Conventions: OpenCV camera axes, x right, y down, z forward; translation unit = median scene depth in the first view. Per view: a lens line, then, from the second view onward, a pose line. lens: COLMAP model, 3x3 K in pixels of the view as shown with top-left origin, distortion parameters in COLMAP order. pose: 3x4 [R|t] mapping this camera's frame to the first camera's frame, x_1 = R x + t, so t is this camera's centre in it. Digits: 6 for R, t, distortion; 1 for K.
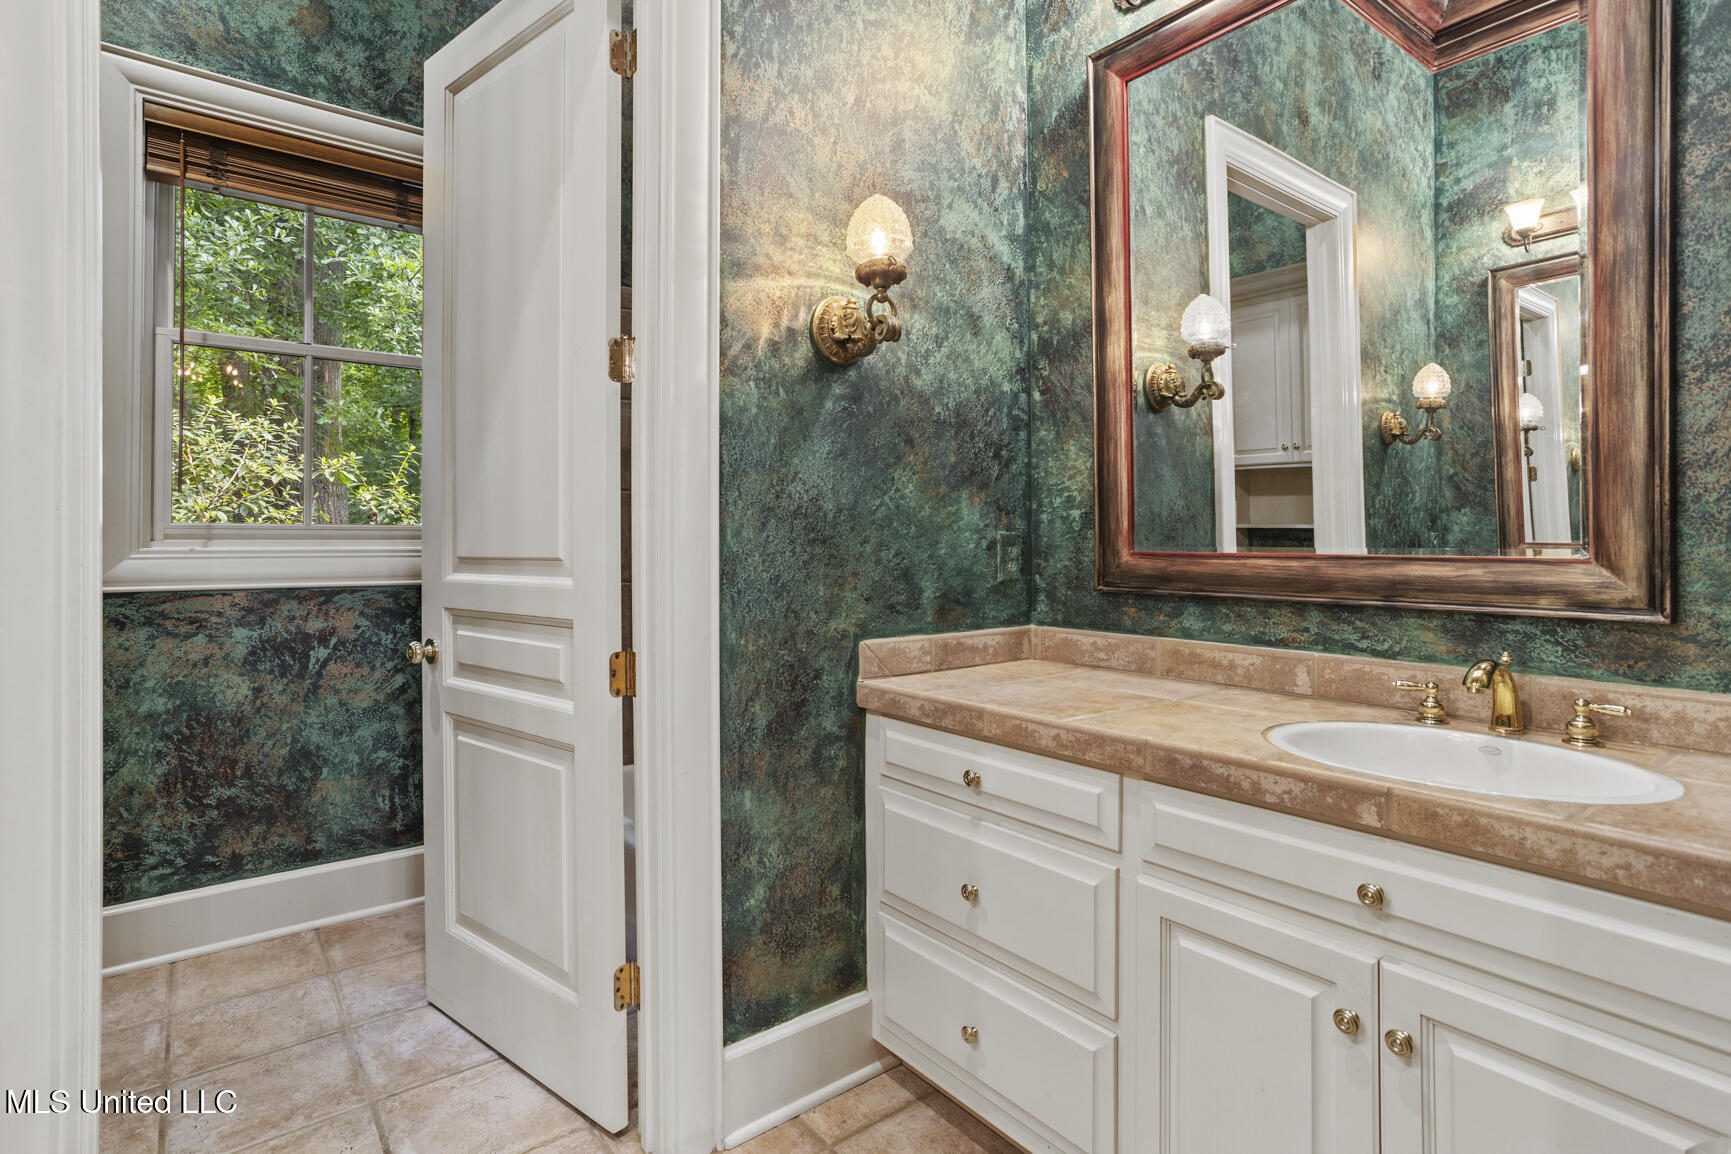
lens RADIAL K [[848.0, 0, 888.5], [0, 848.0, 537.1], [0, 0, 1]] dist [-0.021268, 0.012535]
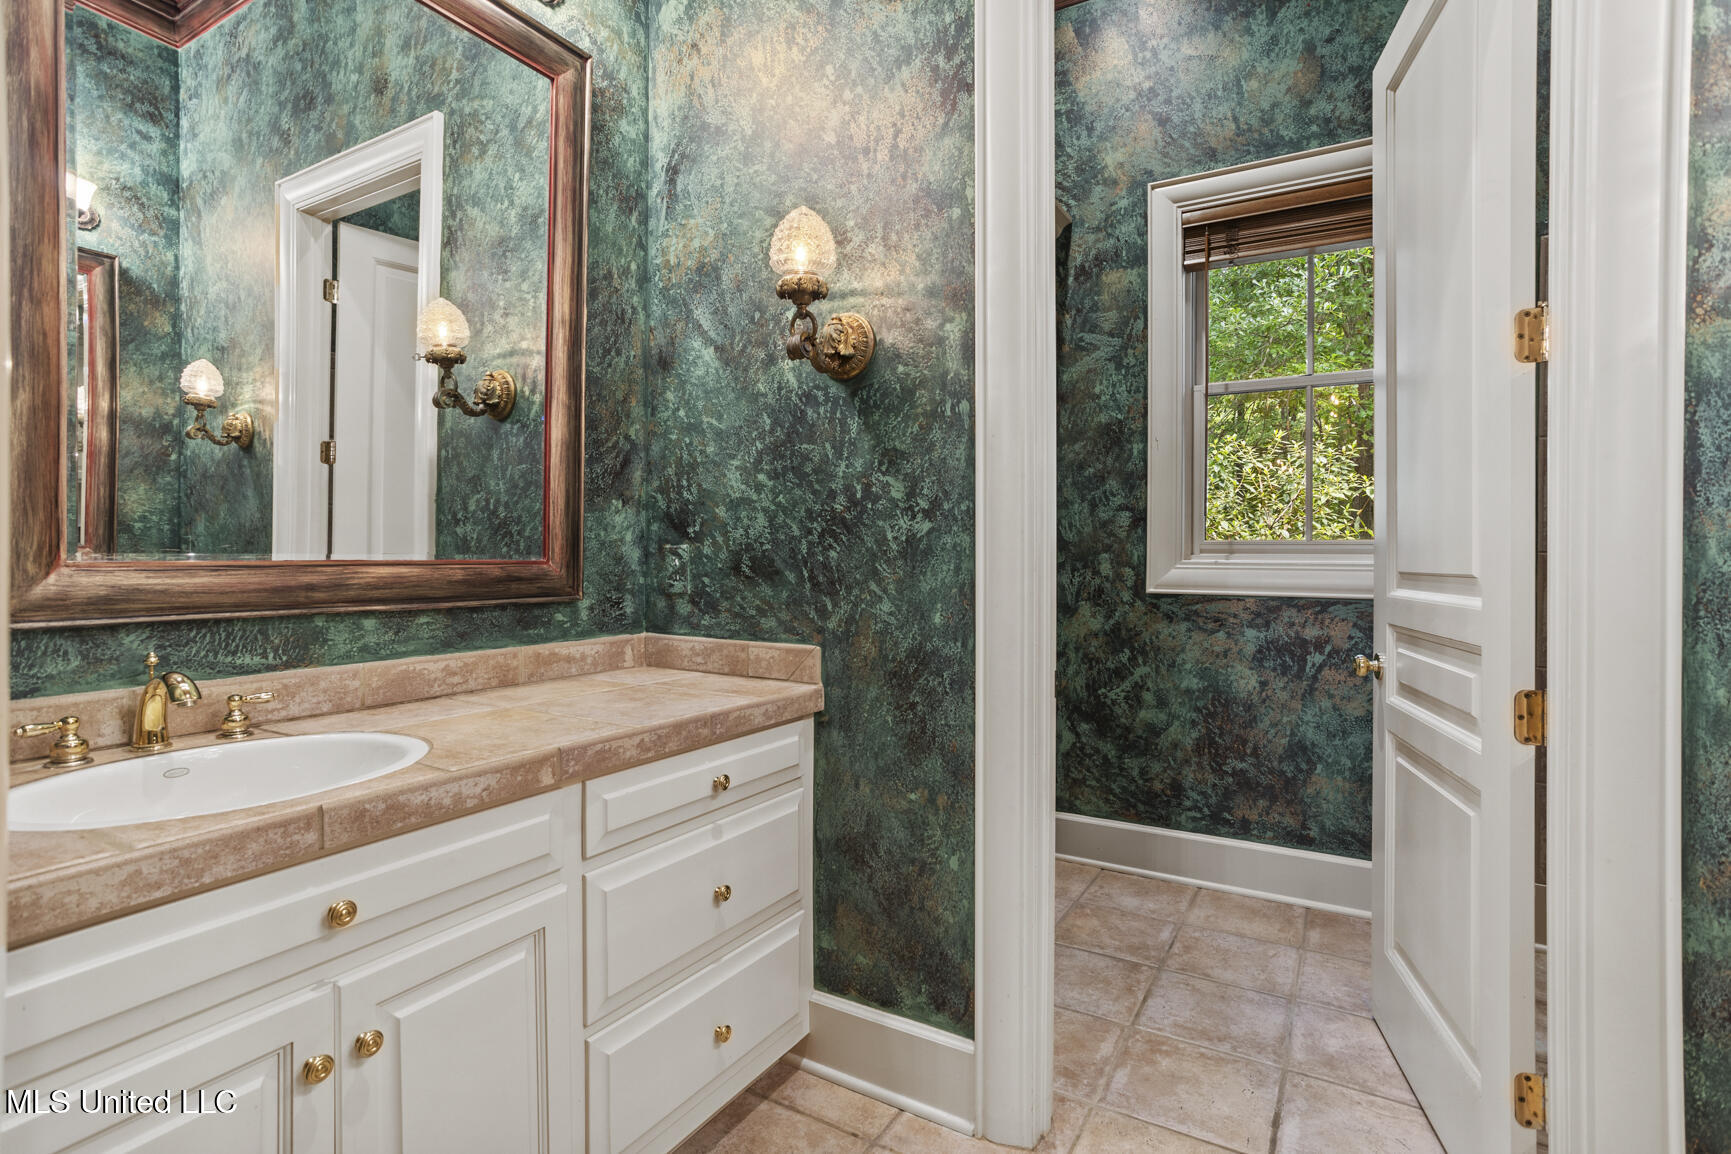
lens RADIAL K [[848.0, 0, 864.5], [0, 848.0, 564.1], [0, 0, 1]] dist [-0.021268, 0.012535]
pose [[0.362373, 0.010524, -0.931974, 0.139705], [0.005553, 0.999894, 0.013450, -0.001910], [0.932017, -0.010049, 0.362276, 0.069160]]
